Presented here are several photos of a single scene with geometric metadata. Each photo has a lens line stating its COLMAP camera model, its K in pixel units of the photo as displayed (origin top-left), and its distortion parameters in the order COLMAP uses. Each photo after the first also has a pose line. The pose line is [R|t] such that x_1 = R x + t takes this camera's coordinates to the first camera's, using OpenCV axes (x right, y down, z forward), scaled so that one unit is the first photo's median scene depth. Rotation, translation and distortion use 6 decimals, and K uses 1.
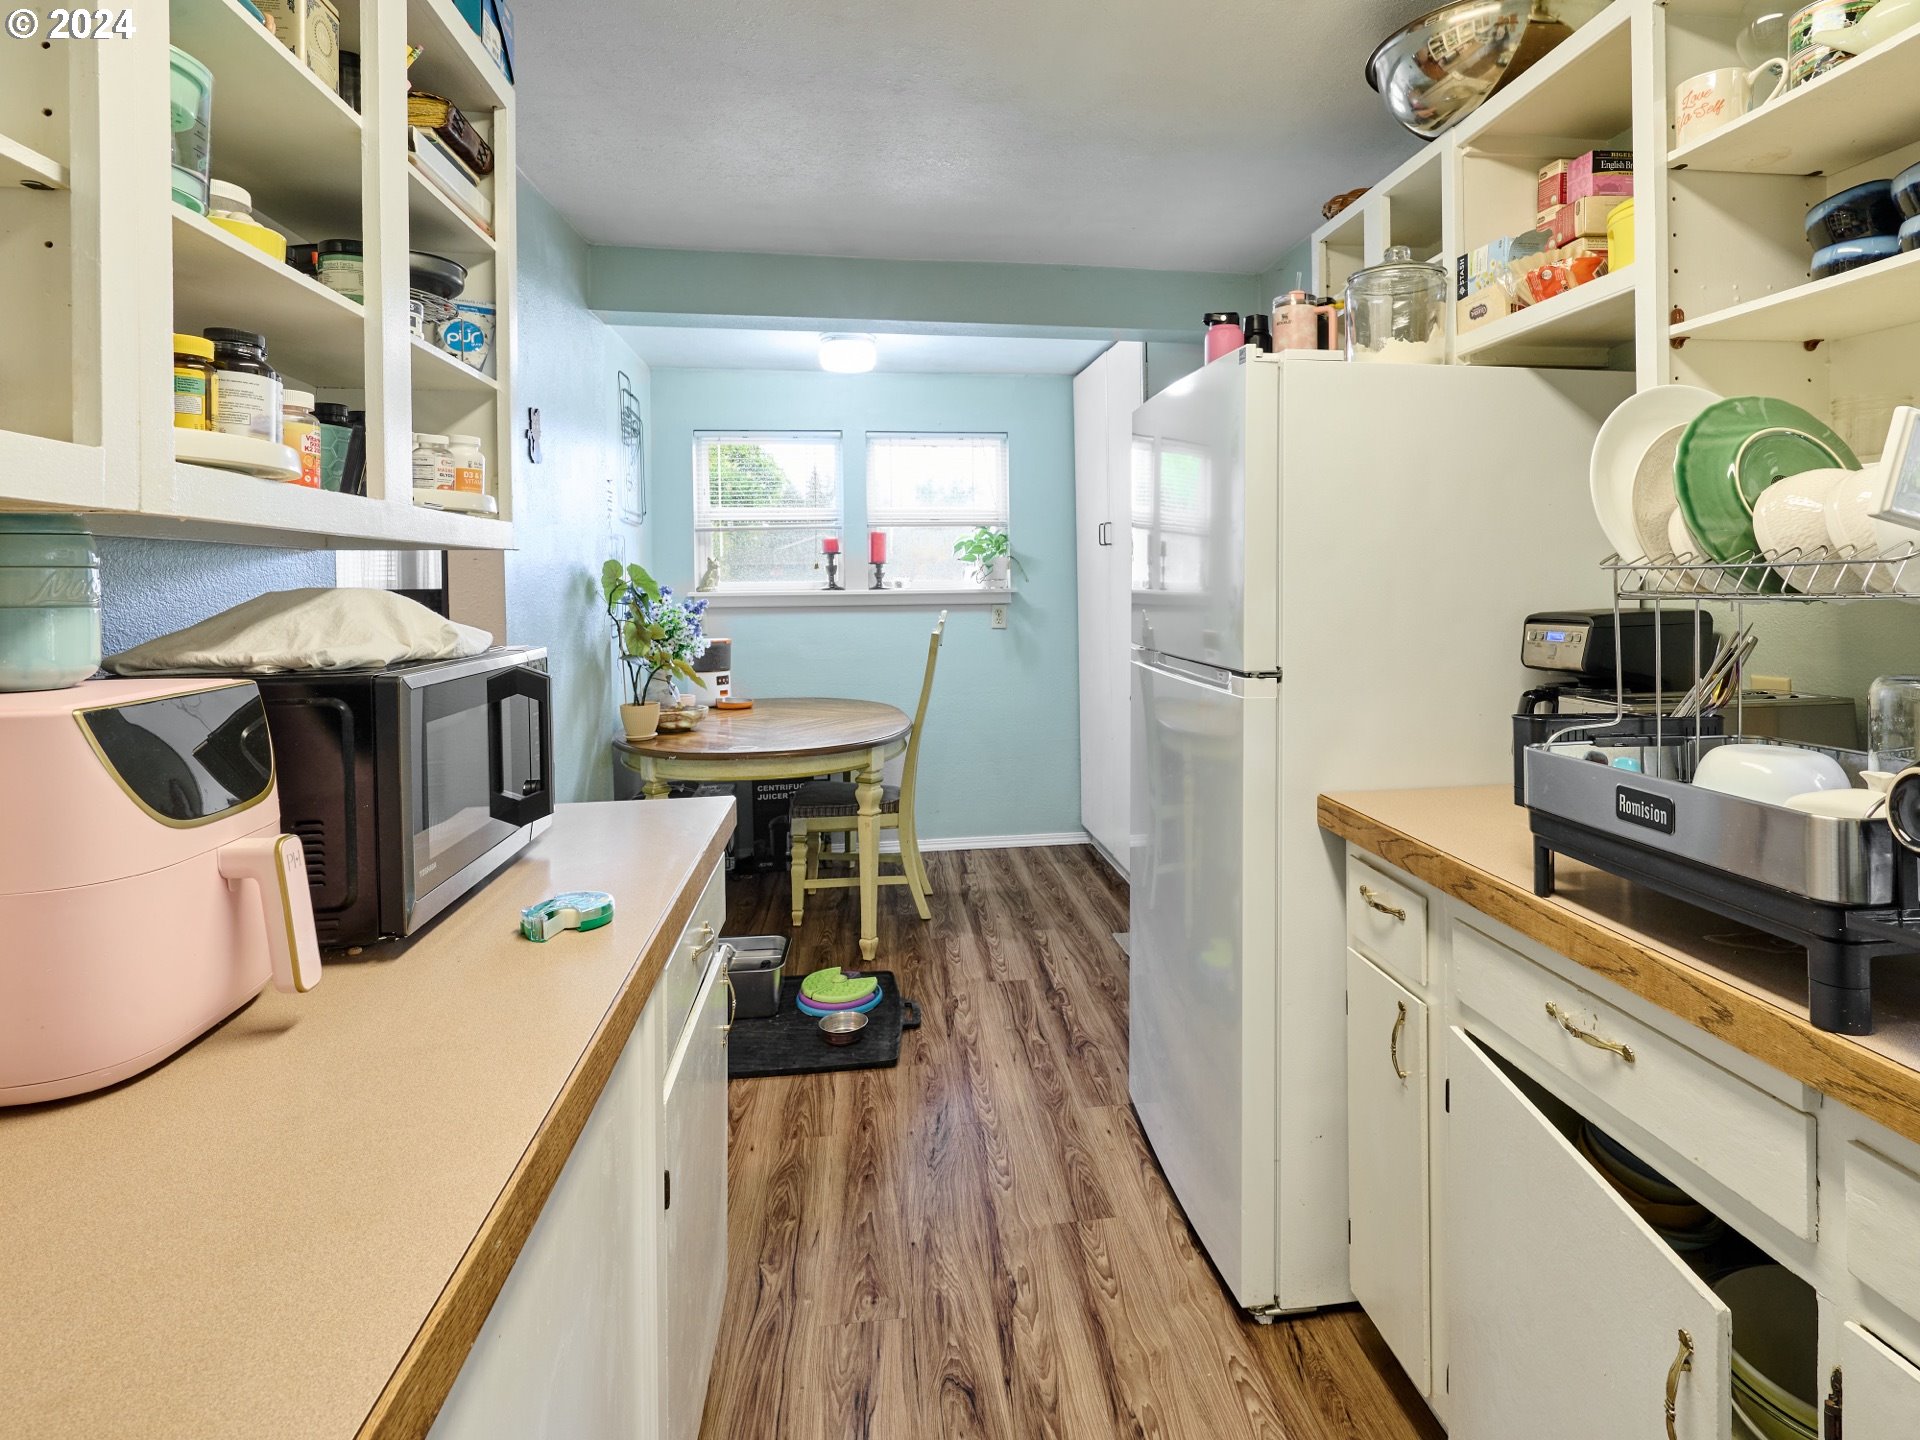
lens RADIAL K [[3328.6, 0, 957.5], [0, 3328.6, 712.6], [0, 0, 1]] dist [0.115848, 0.000000]
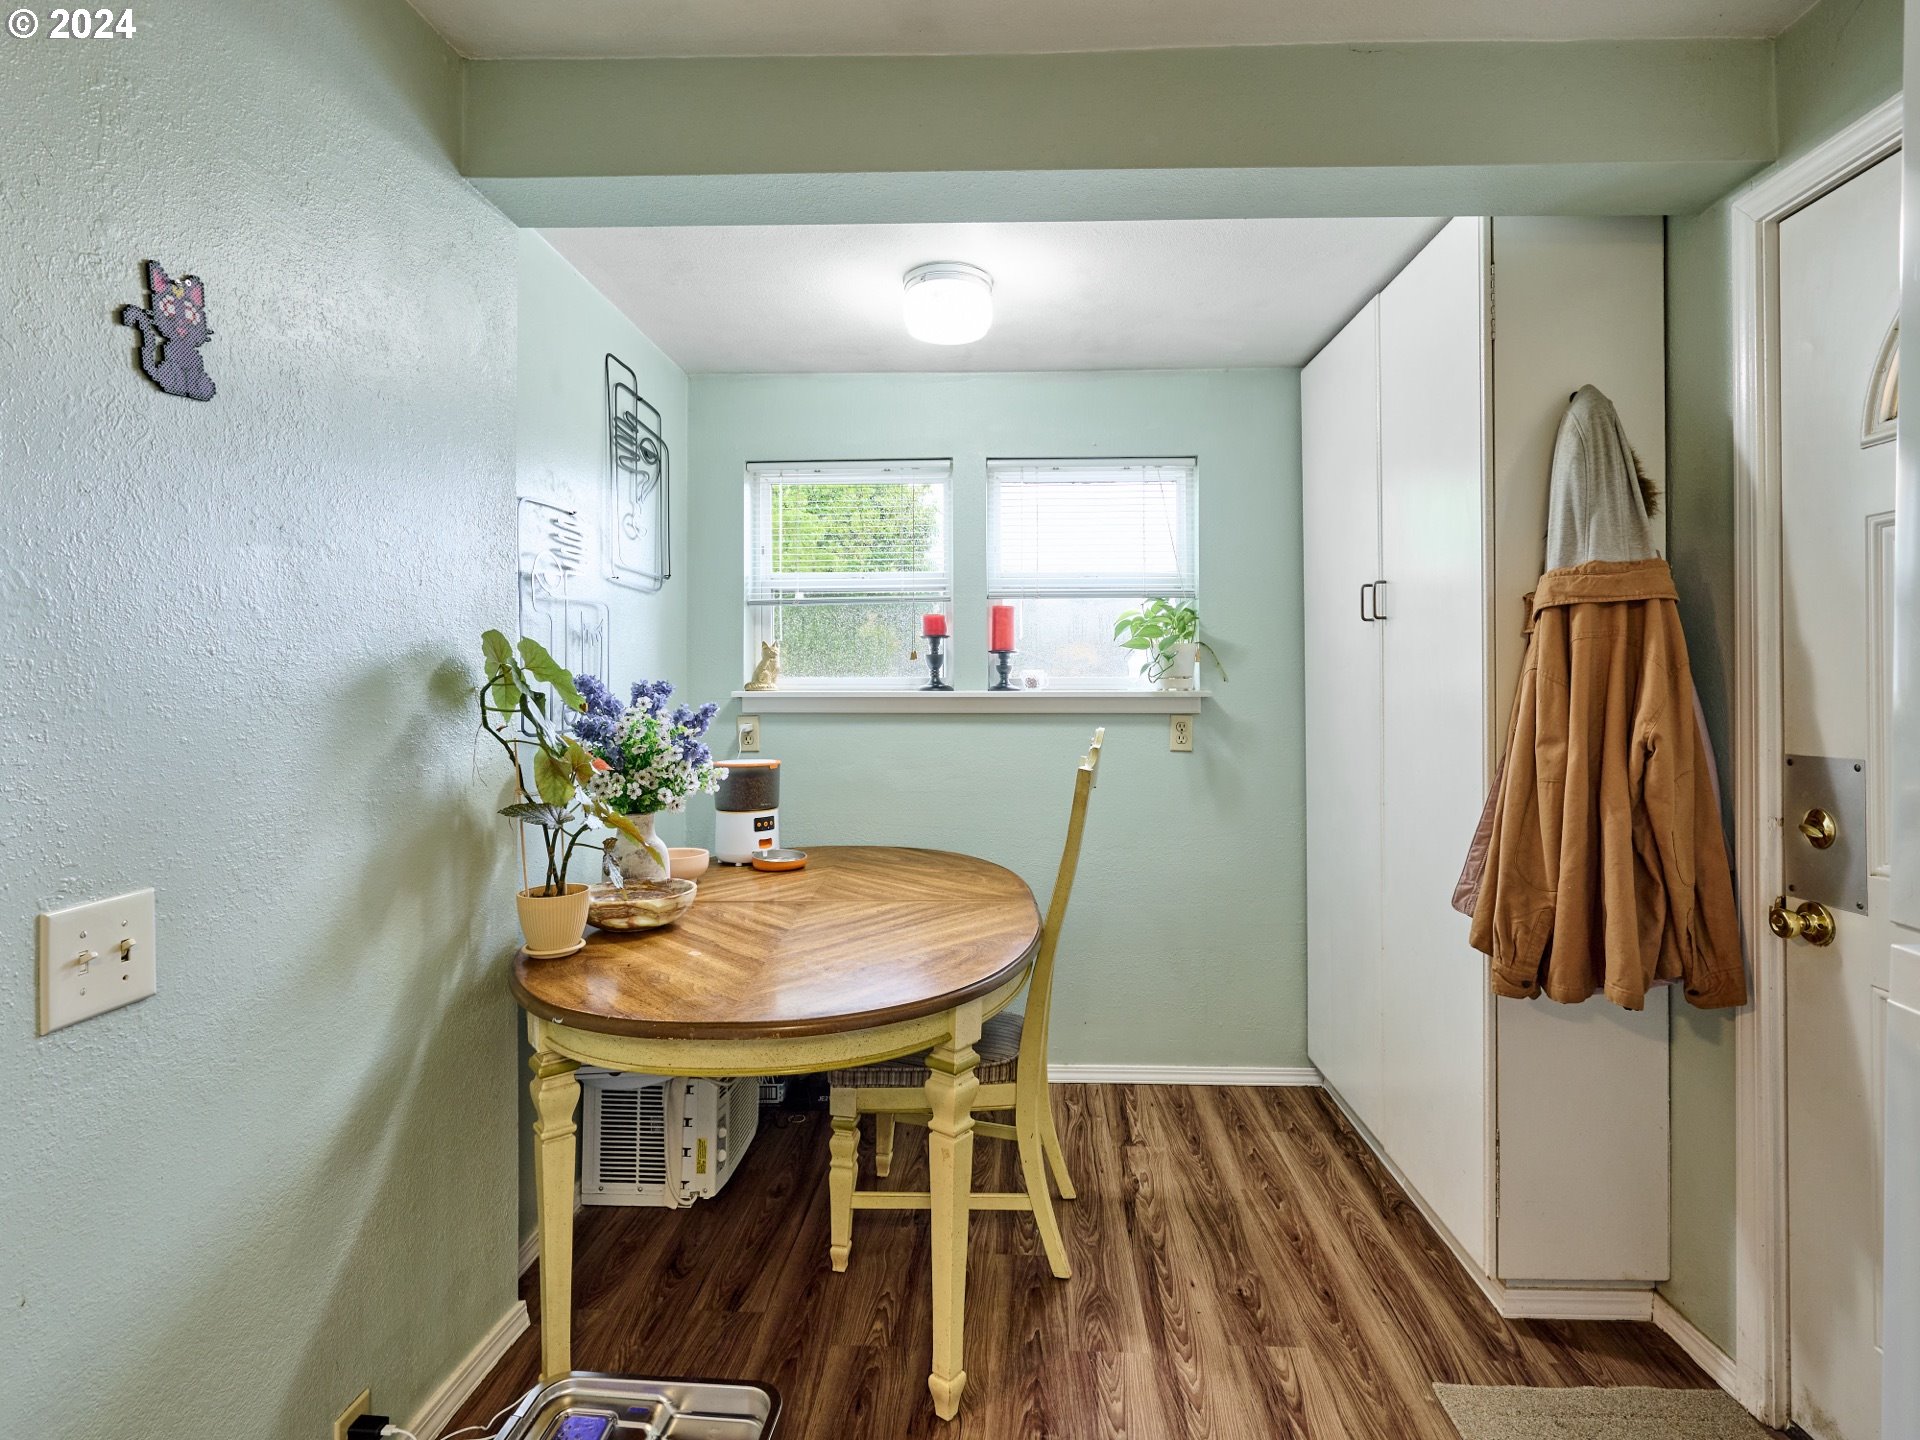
lens RADIAL K [[3328.6, 0, 967.0], [0, 3328.6, 715.4], [0, 0, 1]] dist [0.115848, 0.000000]
pose [[0.999036, 0.012091, -0.042197, -0.002260], [-0.013321, 0.999490, -0.029007, -0.012842], [0.041824, 0.029541, 0.998688, 0.343393]]
